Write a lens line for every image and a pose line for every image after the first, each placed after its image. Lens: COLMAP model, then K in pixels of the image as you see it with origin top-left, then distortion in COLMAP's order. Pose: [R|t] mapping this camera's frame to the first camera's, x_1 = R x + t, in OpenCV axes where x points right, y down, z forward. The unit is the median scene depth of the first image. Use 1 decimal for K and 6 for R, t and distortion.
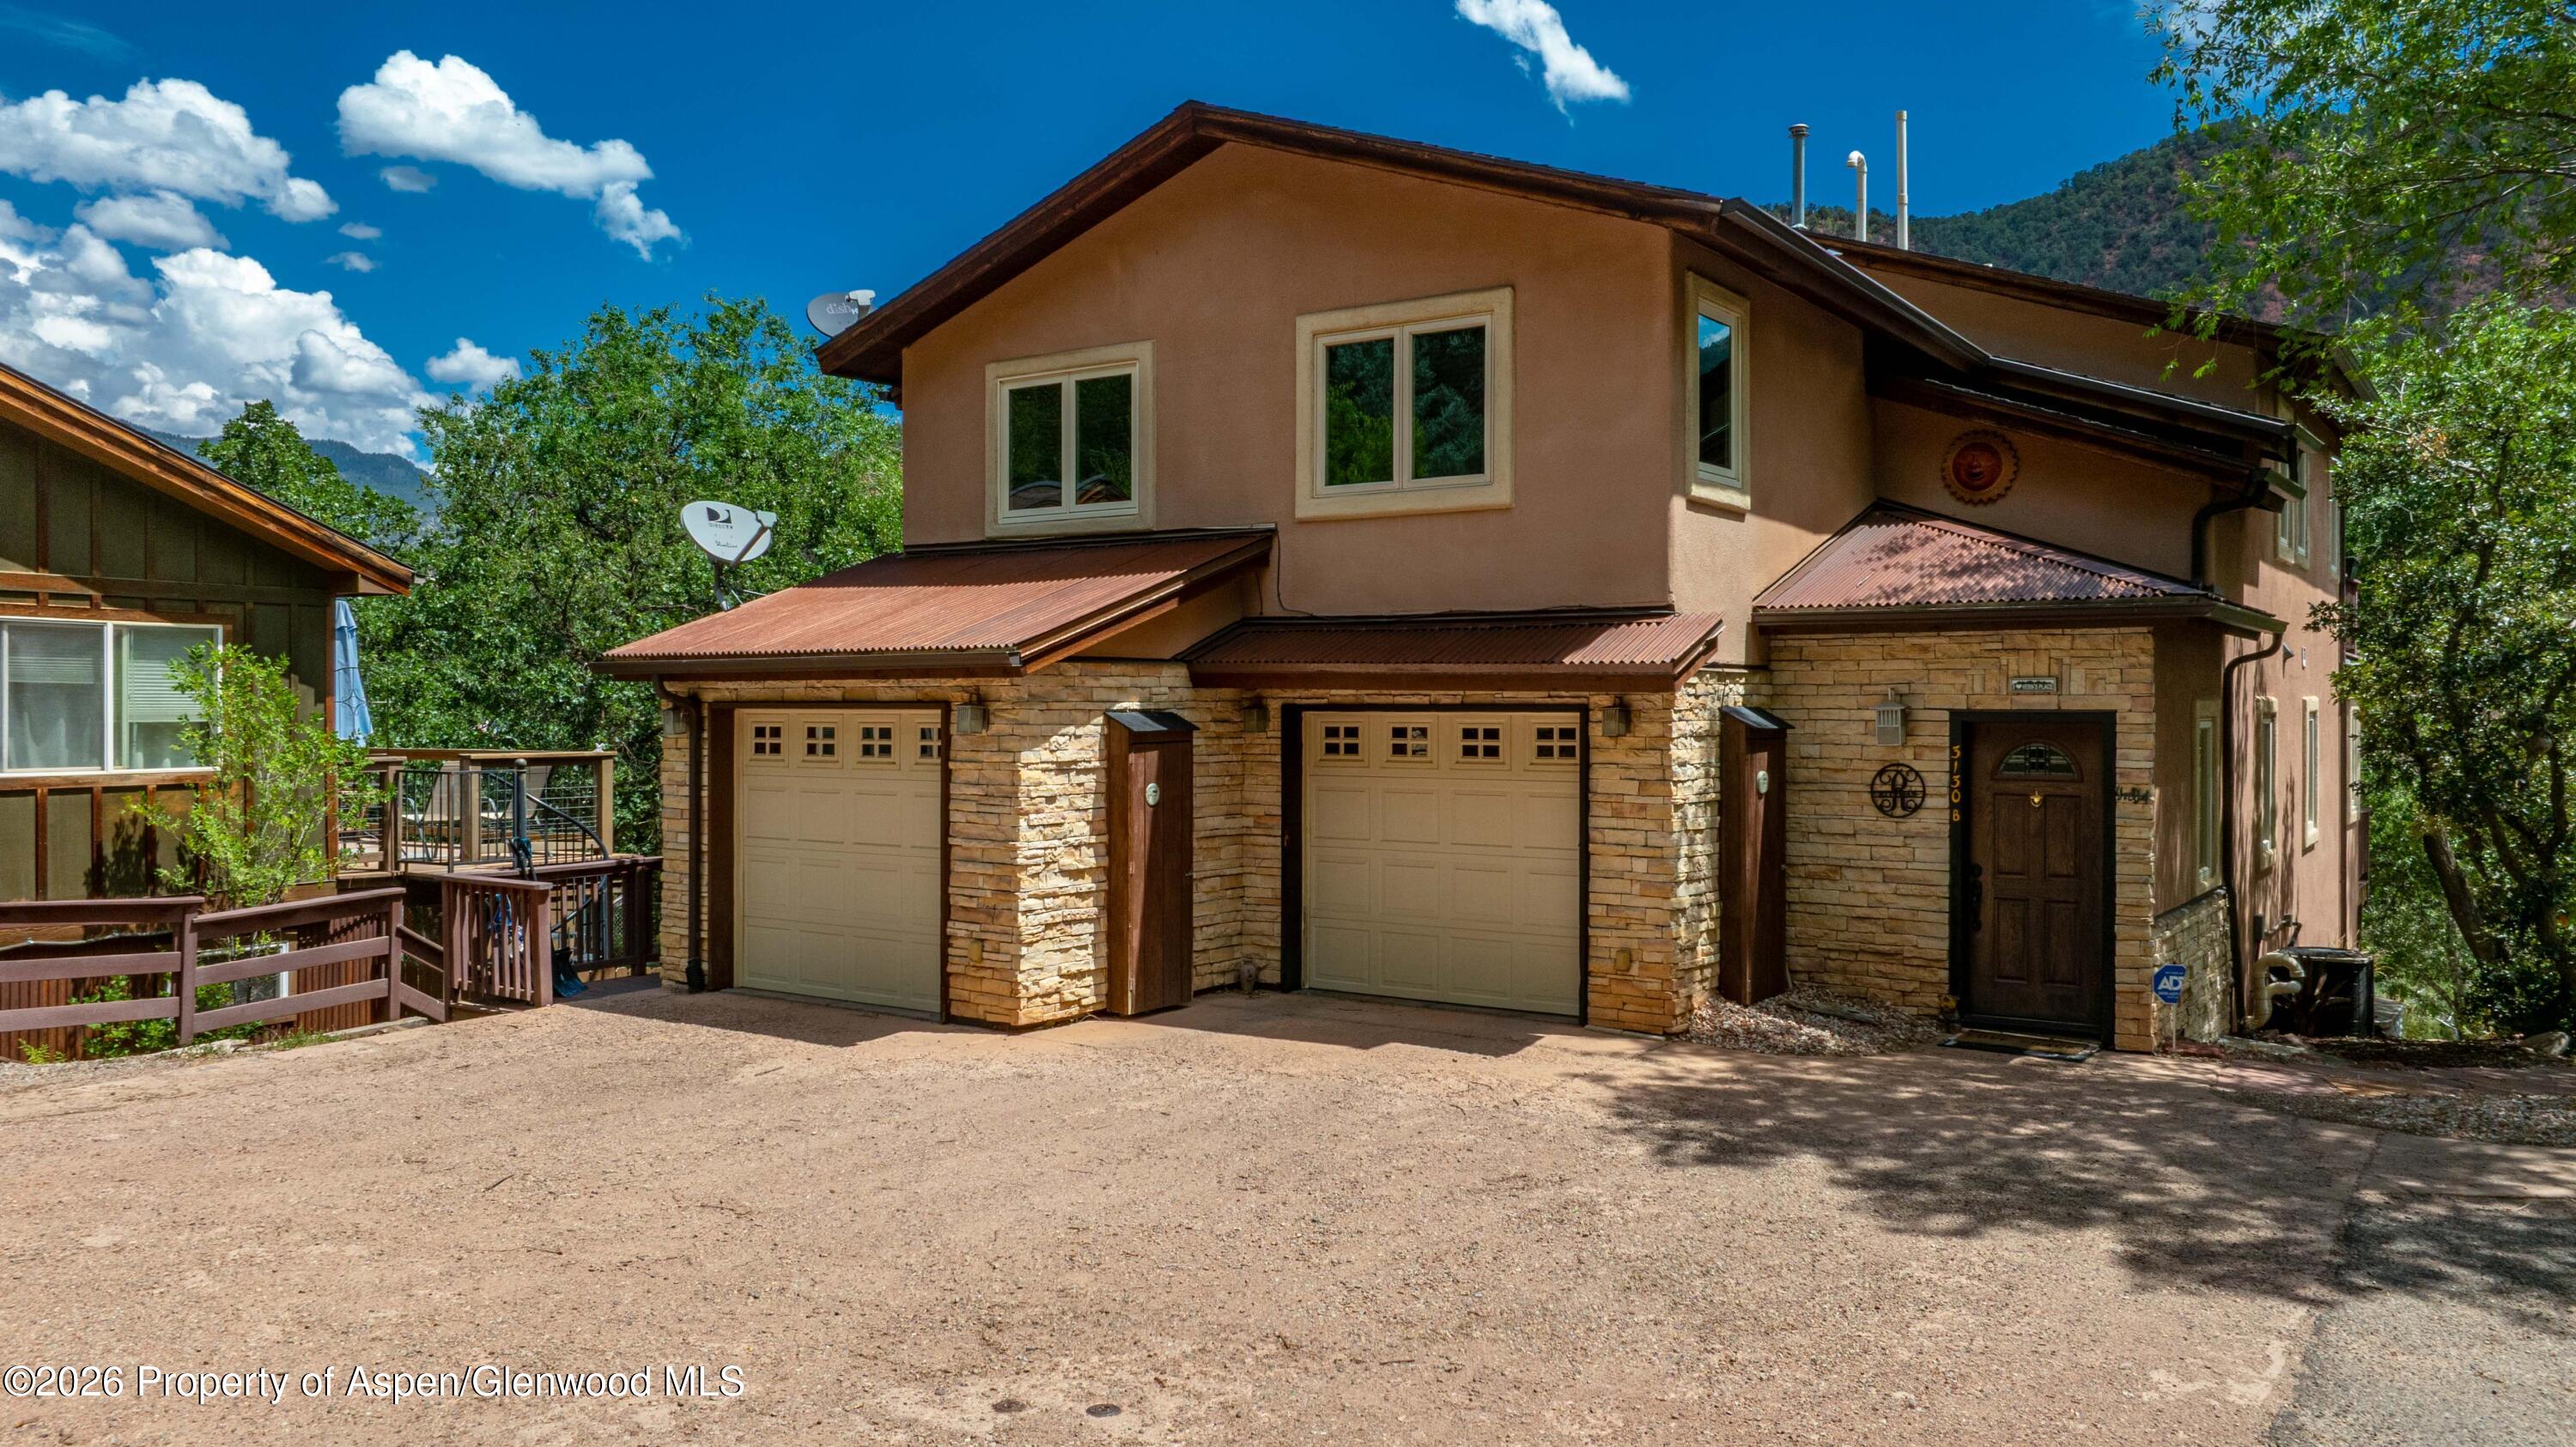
lens RADIAL K [[1880.0, 0, 1307.9], [0, 1880.0, 716.8], [0, 0, 1]] dist [-0.009341, -0.003238]
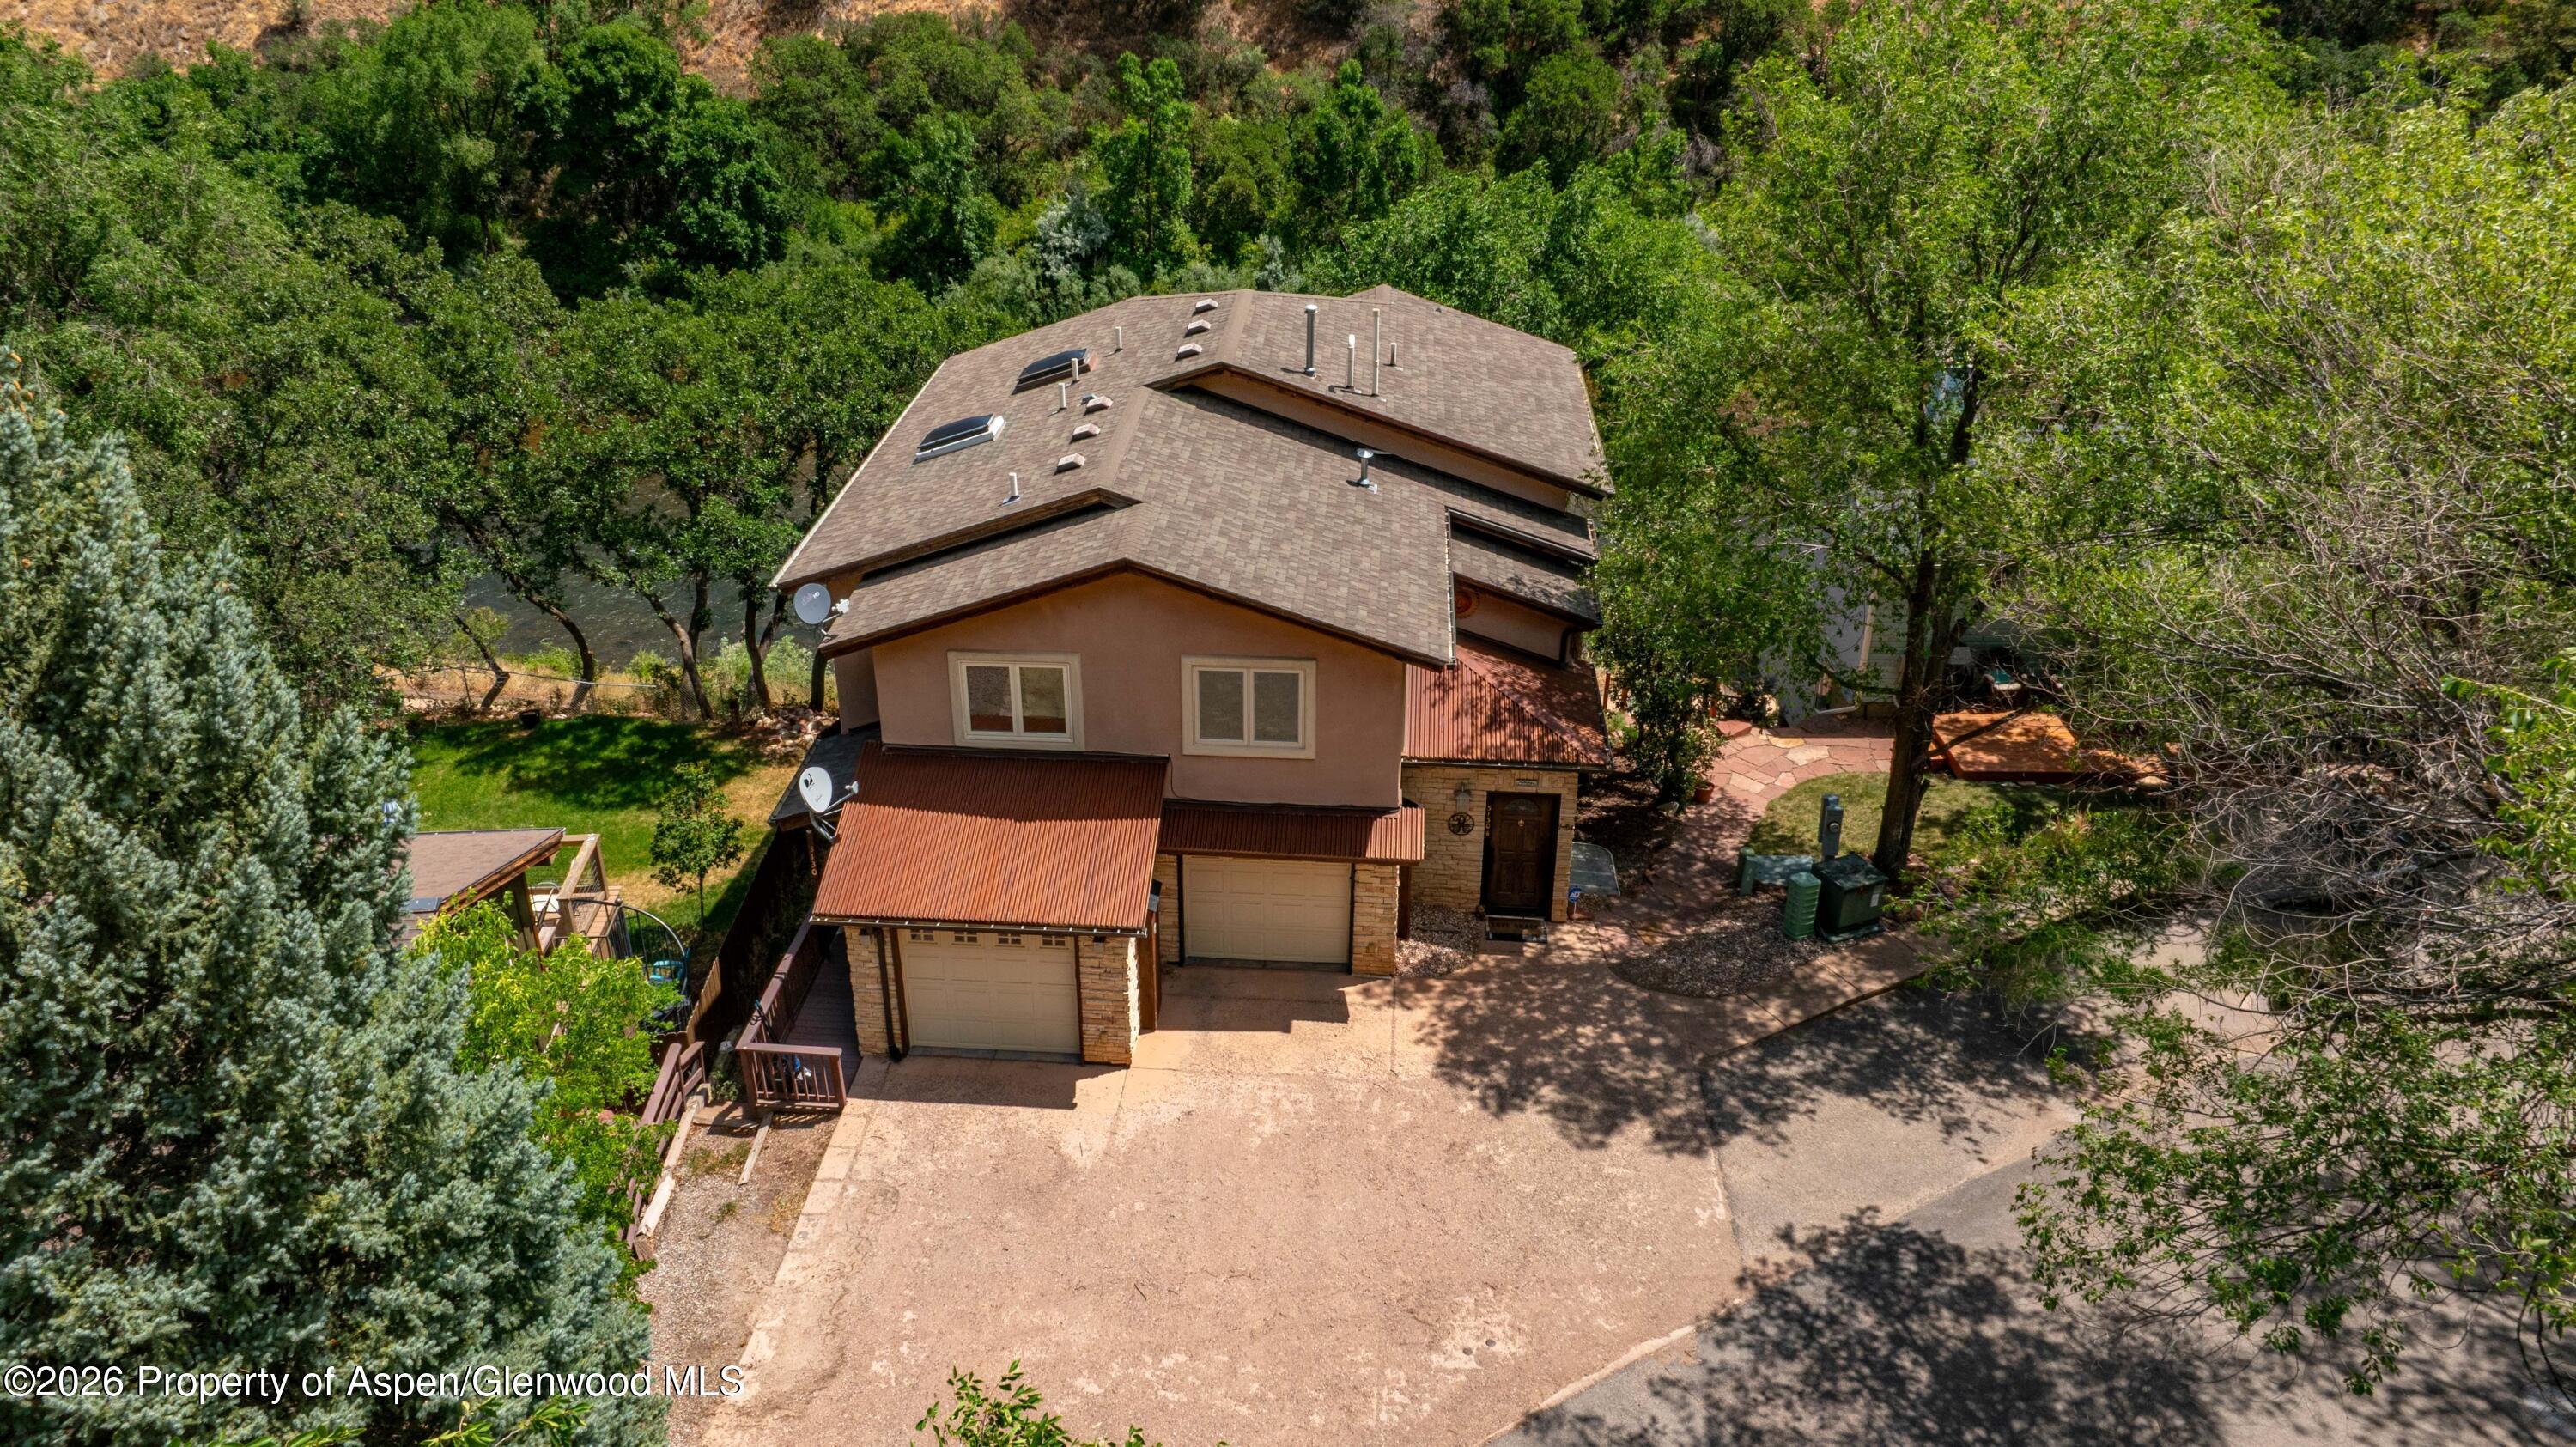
lens RADIAL K [[1880.0, 0, 1273.1], [0, 1880.0, 725.0], [0, 0, 1]] dist [-0.009341, -0.003238]
pose [[0.862175, -0.234692, 0.448969, -1.312987], [0.006146, 0.891003, 0.453956, -1.689033], [-0.506573, -0.388630, 0.769643, -0.800397]]
